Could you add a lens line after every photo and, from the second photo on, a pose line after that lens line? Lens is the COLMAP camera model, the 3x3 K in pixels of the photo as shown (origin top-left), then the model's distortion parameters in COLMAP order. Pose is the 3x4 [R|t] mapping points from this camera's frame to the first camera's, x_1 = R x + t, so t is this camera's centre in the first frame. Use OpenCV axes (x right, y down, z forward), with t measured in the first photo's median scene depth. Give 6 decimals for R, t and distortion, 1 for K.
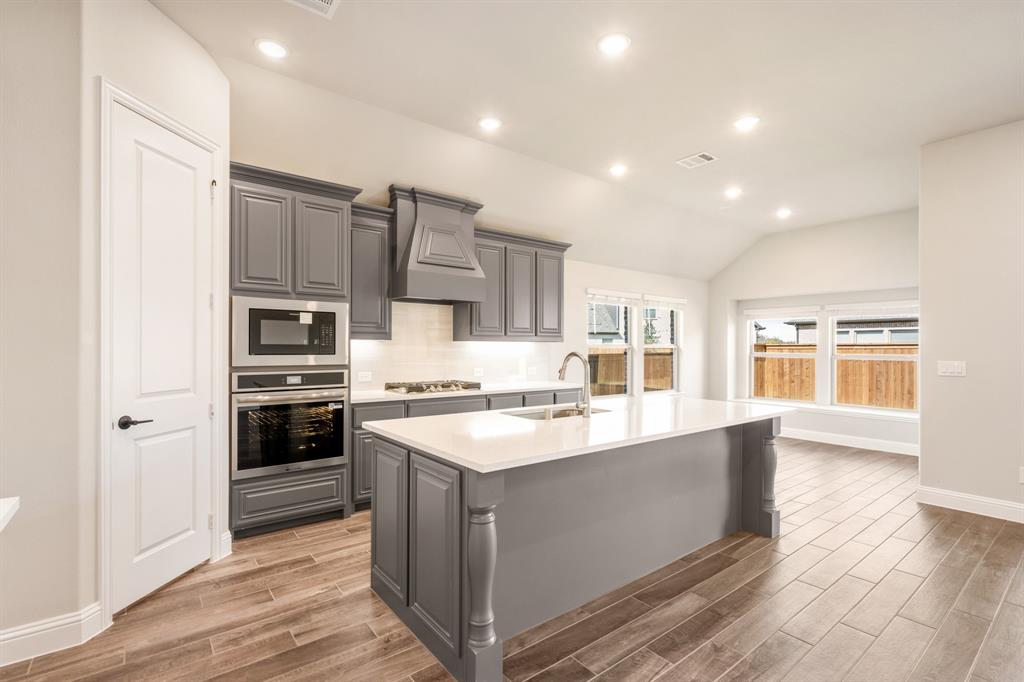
lens RADIAL K [[475.8, 0, 521.4], [0, 475.8, 348.7], [0, 0, 1]] dist [-0.002754, -0.000314]
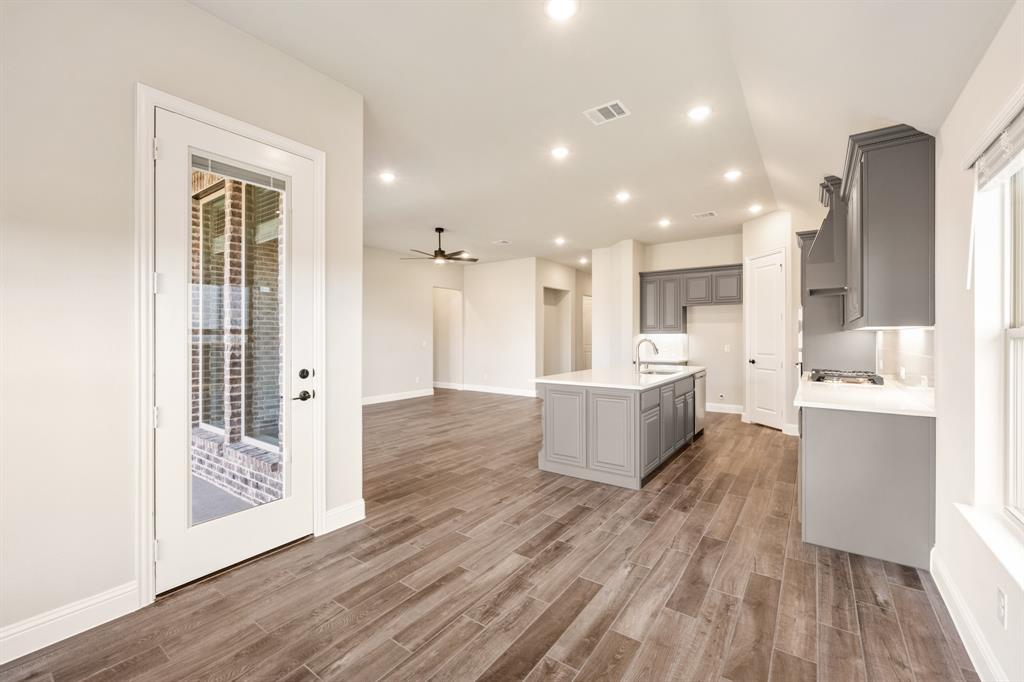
lens RADIAL K [[414.1, 0, 517.6], [0, 414.1, 337.4], [0, 0, 1]] dist [-0.011779, -0.001469]
pose [[-0.963272, 0.000131, -0.268529, 0.942812], [-0.001264, 0.999987, 0.005023, -0.009789], [0.268526, 0.005178, -0.963259, 2.190019]]
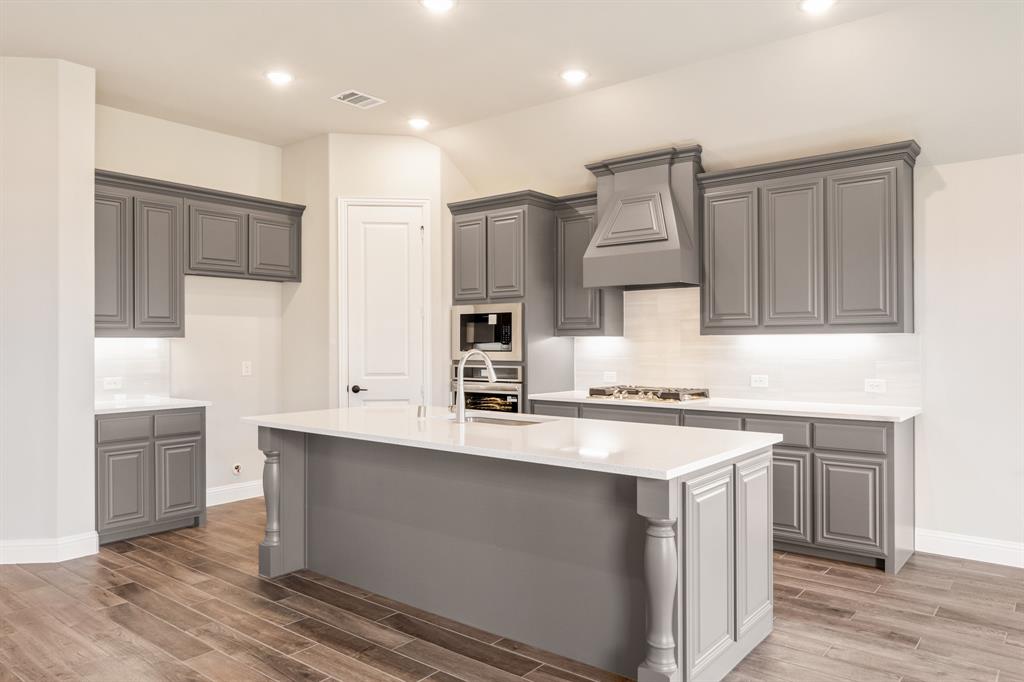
lens RADIAL K [[703.6, 0, 517.9], [0, 703.6, 340.7], [0, 0, 1]] dist [0.002186, -0.001162]
pose [[0.220532, -0.008406, -0.975343, 1.224536], [0.000416, 0.999964, -0.008524, 0.001644], [0.975380, 0.001474, 0.220528, 0.694615]]
